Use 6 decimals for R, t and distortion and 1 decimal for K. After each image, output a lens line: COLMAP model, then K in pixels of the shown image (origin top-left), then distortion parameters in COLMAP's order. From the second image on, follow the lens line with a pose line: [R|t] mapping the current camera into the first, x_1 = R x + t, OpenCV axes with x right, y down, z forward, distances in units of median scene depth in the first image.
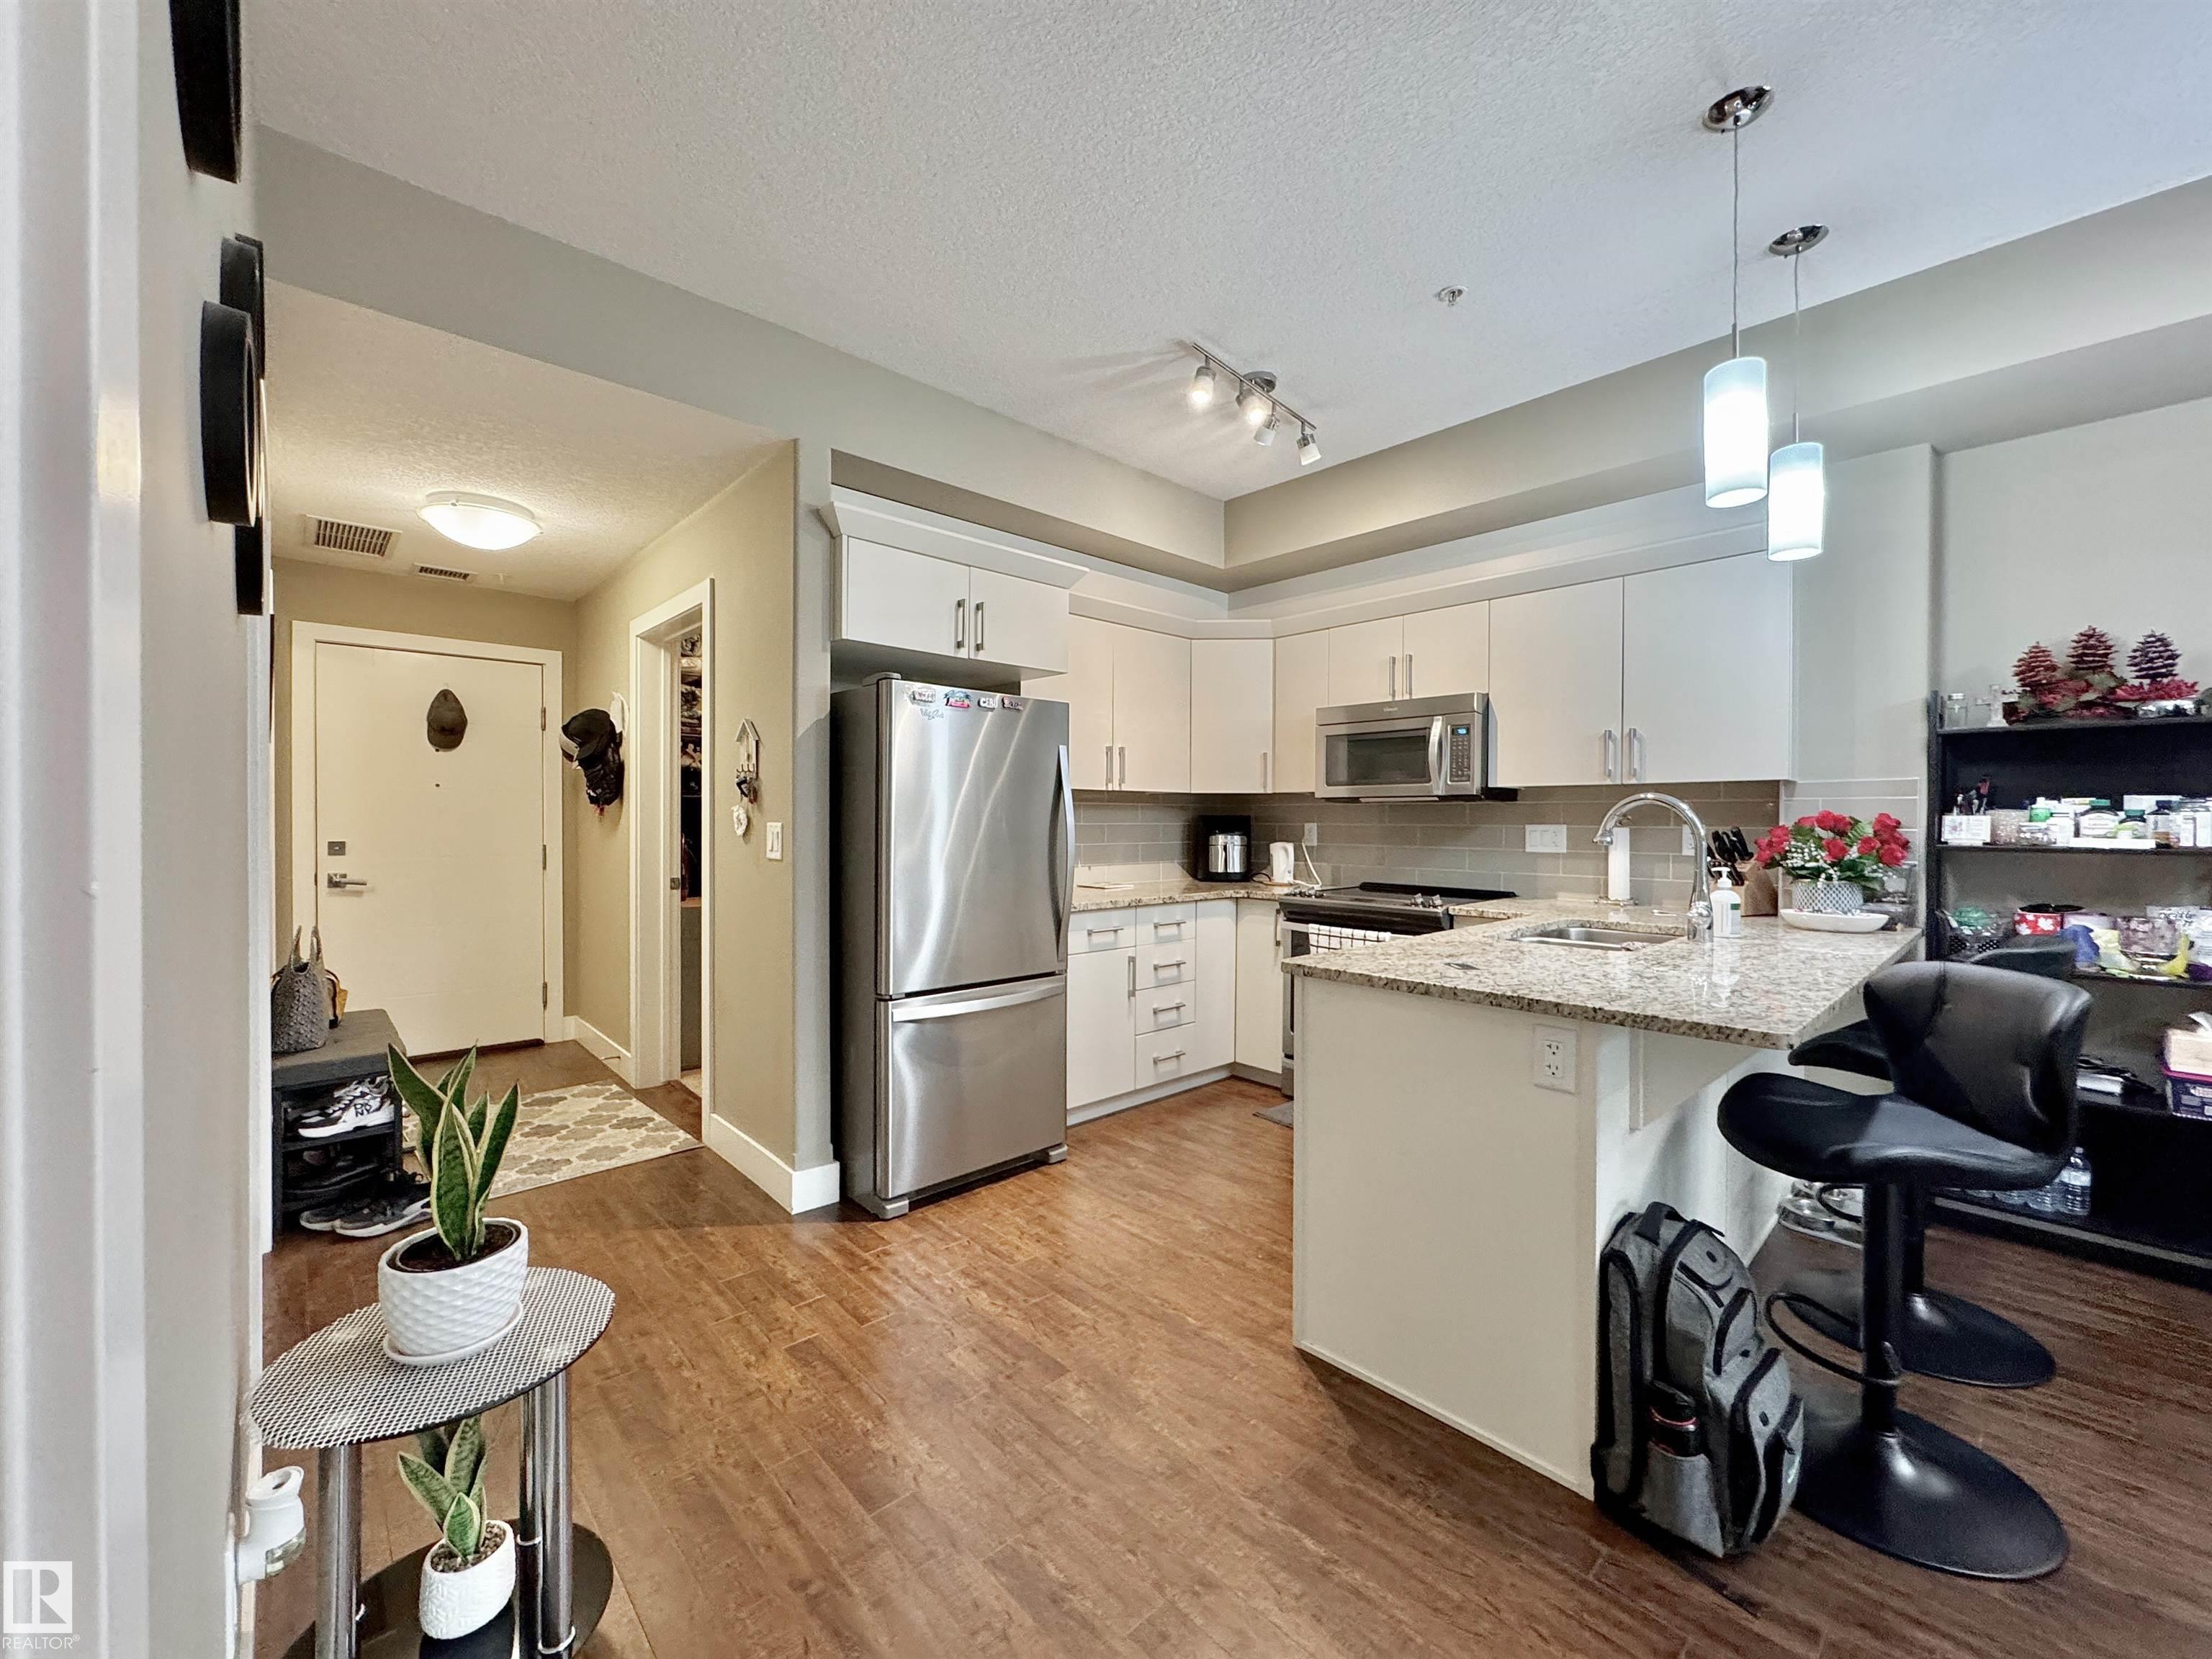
lens RADIAL K [[884.0, 0, 1103.9], [0, 884.0, 829.4], [0, 0, 1]] dist [-0.003858, -0.000008]
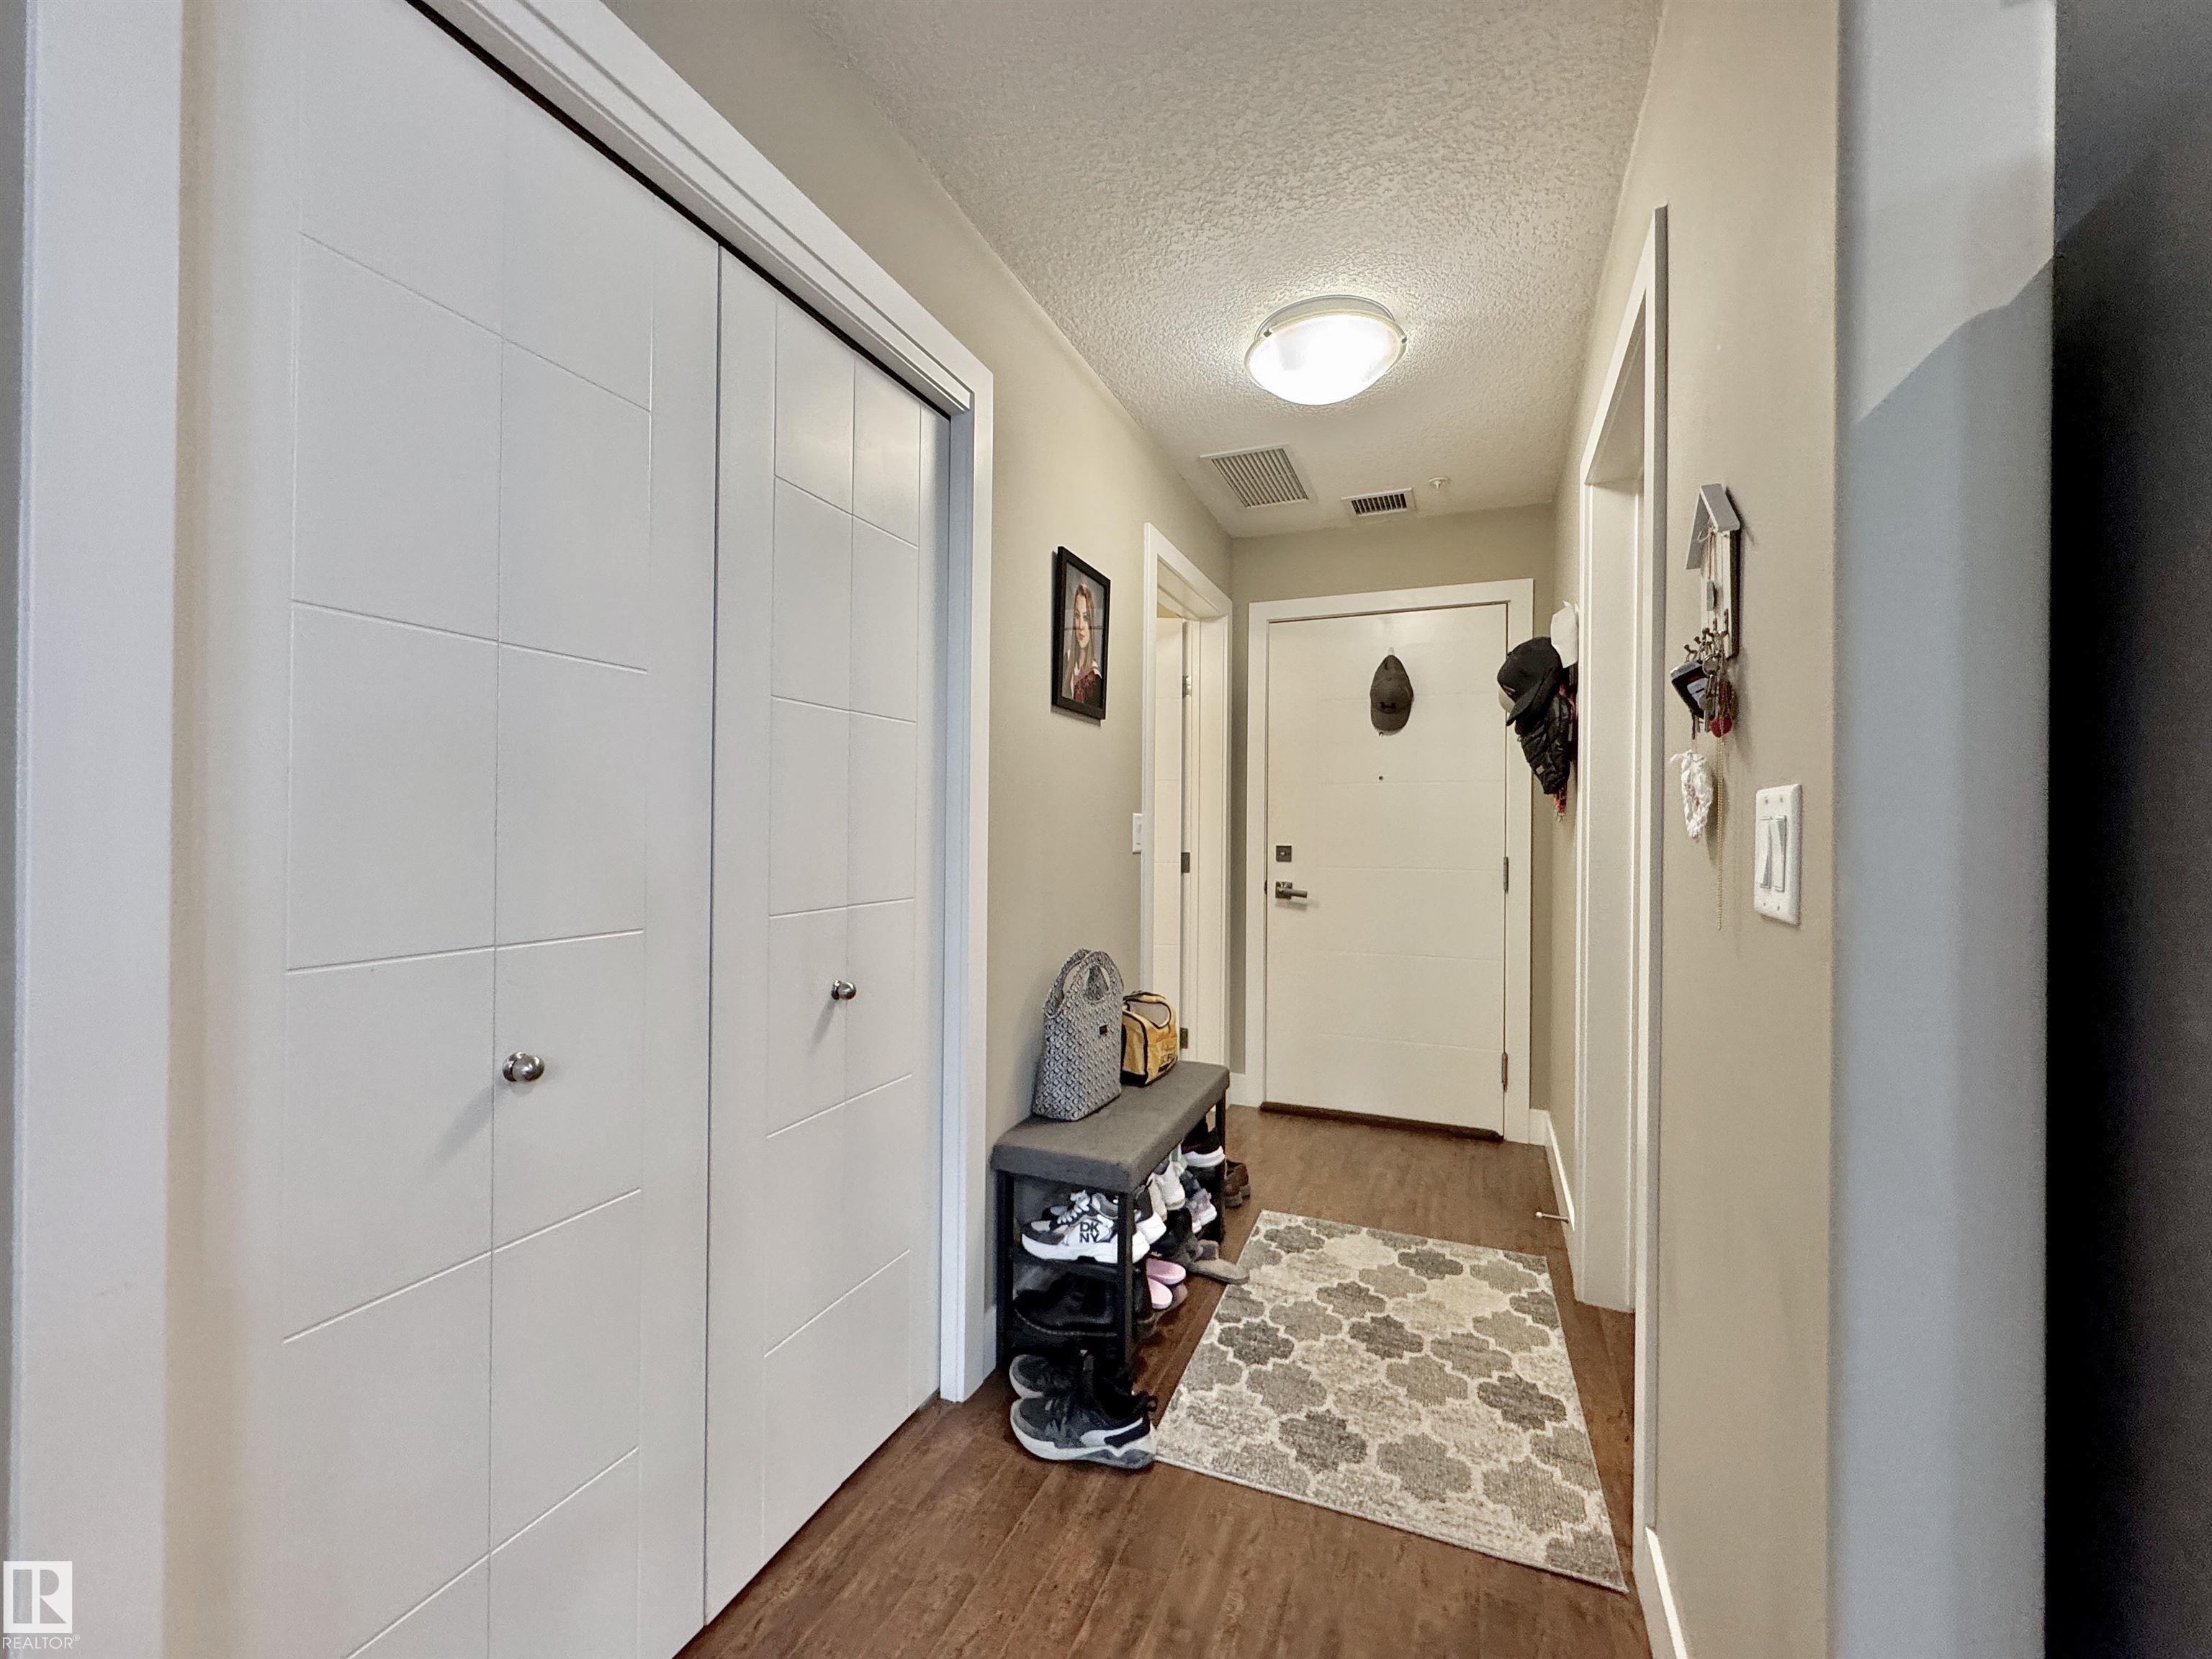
lens RADIAL K [[884.0, 0, 1103.9], [0, 884.0, 829.4], [0, 0, 1]] dist [-0.003858, -0.000008]
pose [[0.409601, -0.002180, -0.912262, -0.169647], [-0.015621, 0.999834, -0.009403, 0.010131], [0.912131, 0.018102, 0.409499, 0.574324]]
